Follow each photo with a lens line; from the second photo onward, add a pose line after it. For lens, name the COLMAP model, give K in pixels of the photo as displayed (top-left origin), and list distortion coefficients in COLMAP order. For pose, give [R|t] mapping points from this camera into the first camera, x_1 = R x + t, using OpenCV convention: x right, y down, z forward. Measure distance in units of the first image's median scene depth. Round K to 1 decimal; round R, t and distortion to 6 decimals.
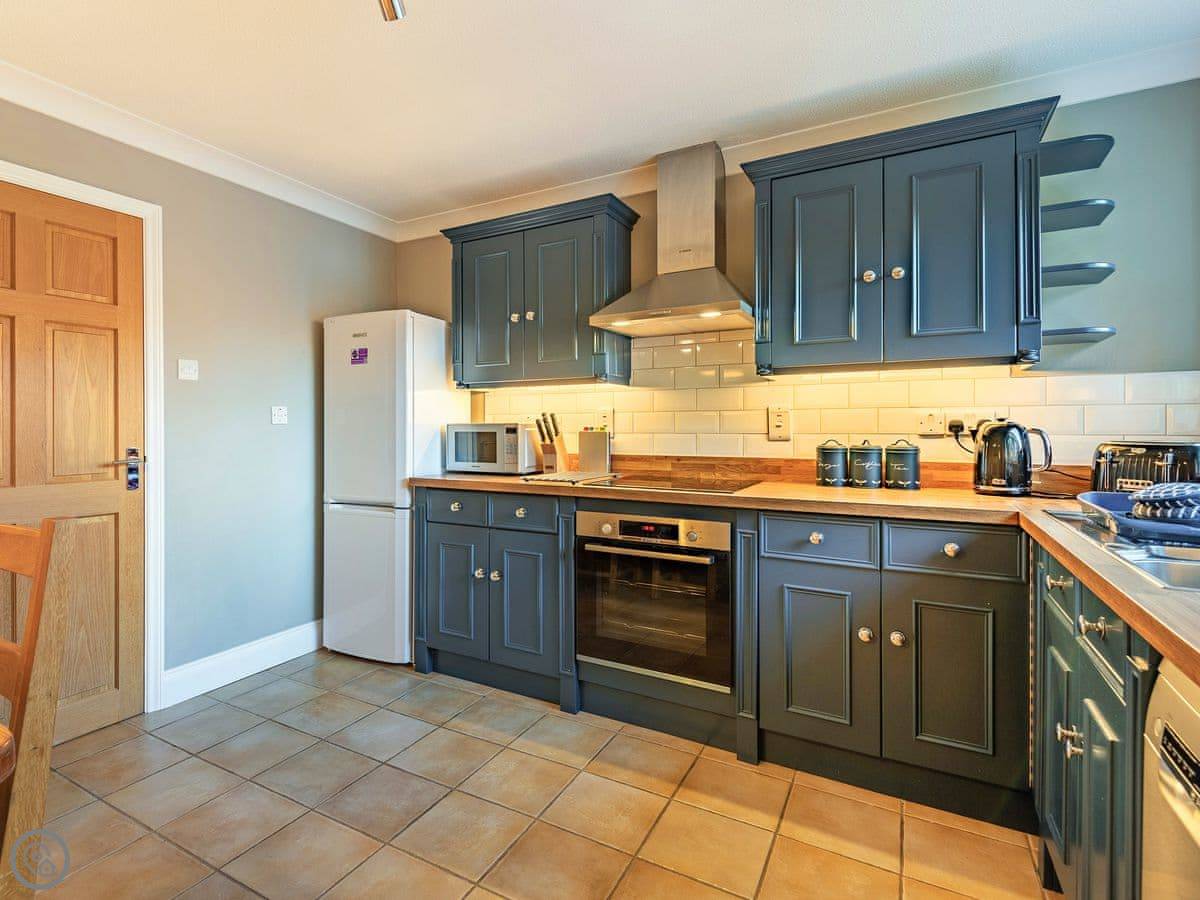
lens RADIAL K [[622.8, 0, 543.6], [0, 622.8, 438.0], [0, 0, 1]] dist [0.028811, -0.020307]
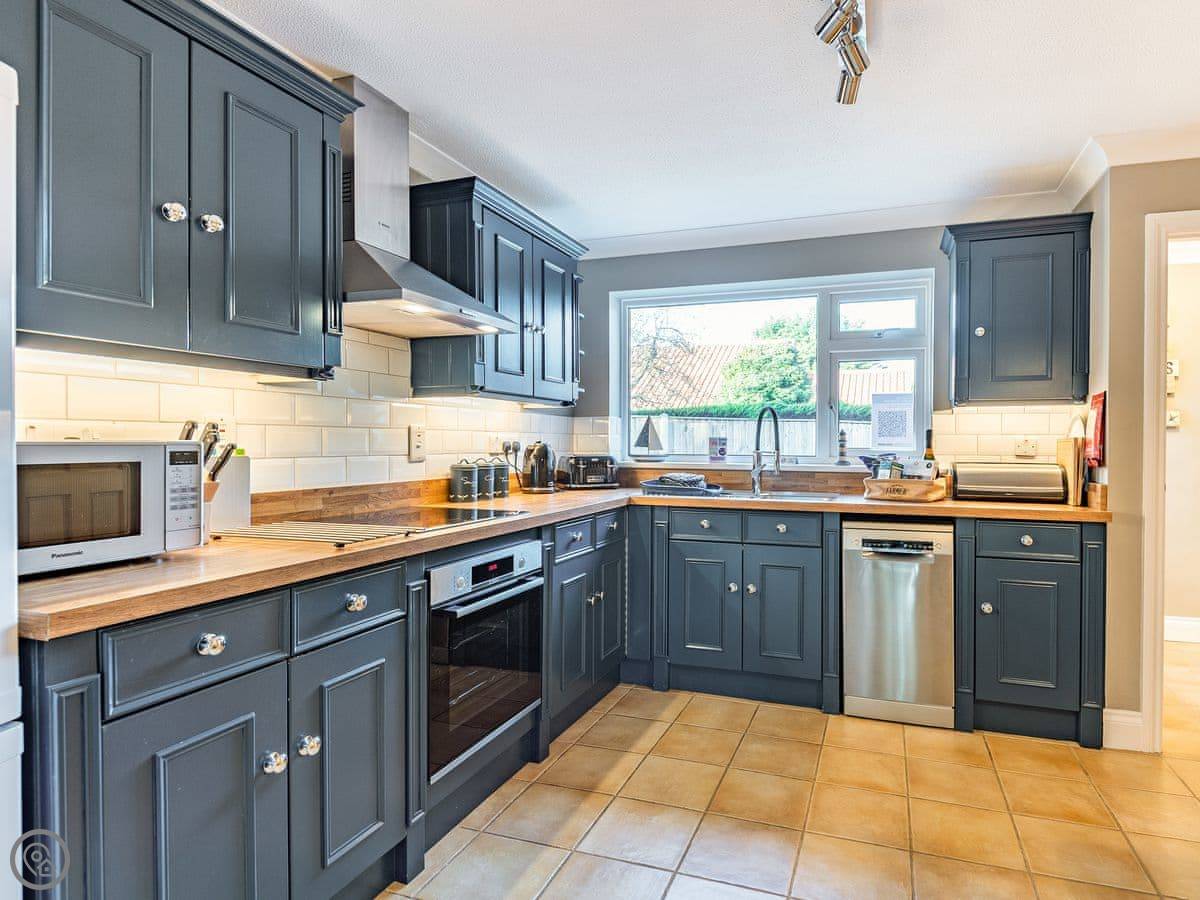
lens RADIAL K [[703.3, 0, 600.0], [0, 703.3, 450.0], [0, 0, 1]] dist [0.020921, -0.032956]
pose [[-0.190236, -0.009512, 0.981692, -0.677184], [0.013522, 0.999833, 0.012308, -0.021701], [-0.981645, 0.015616, -0.190076, 0.870334]]
